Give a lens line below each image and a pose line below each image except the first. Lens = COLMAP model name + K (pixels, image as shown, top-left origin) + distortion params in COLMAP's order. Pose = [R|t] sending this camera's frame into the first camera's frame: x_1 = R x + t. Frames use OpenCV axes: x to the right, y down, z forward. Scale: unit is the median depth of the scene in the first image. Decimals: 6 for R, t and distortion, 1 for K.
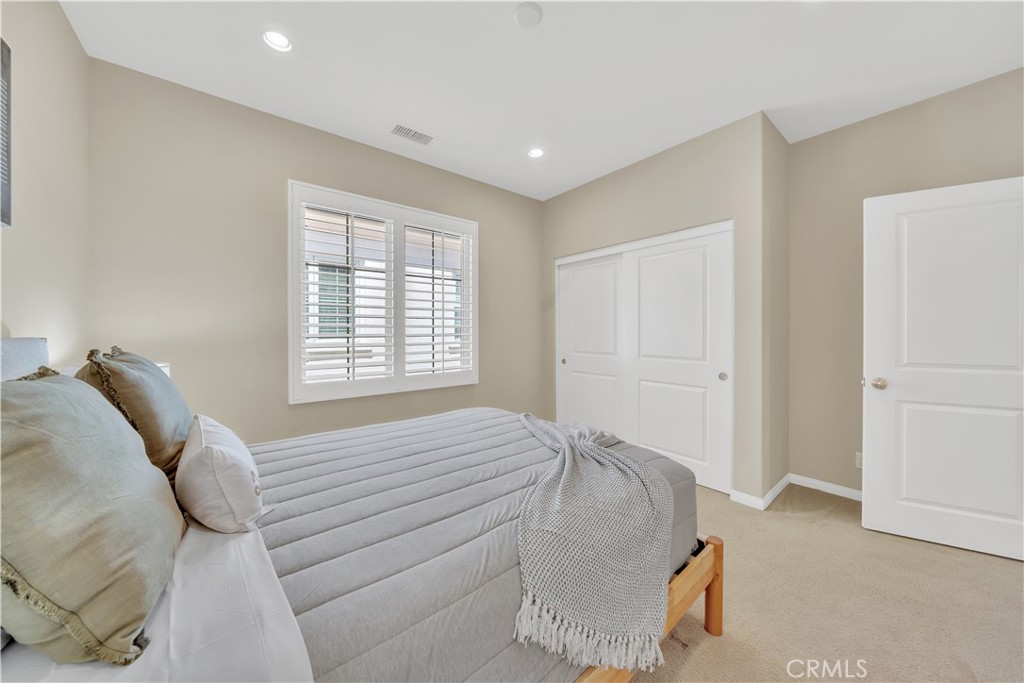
lens RADIAL K [[348.2, 0, 509.6], [0, 348.2, 336.3], [0, 0, 1]] dist [-0.005164, -0.000059]
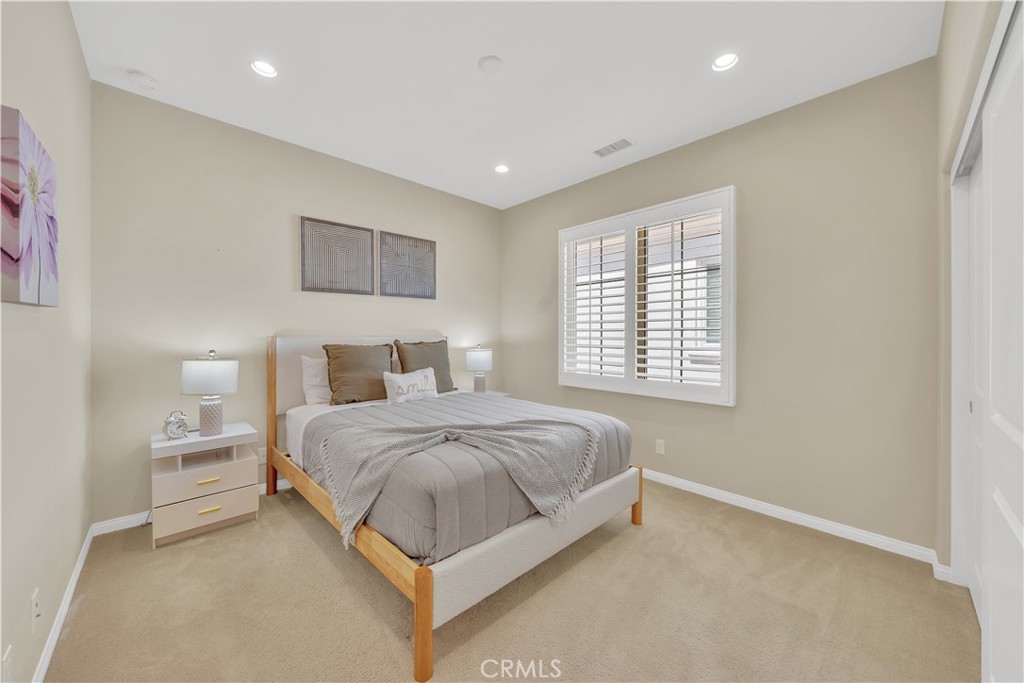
lens RADIAL K [[348.2, 0, 509.6], [0, 348.2, 336.3], [0, 0, 1]] dist [-0.005164, -0.000059]
pose [[0.101475, 0.001235, -0.994837, 0.696243], [-0.012024, 0.999928, 0.000015, -0.005116], [0.994765, 0.011961, 0.101482, 0.562498]]
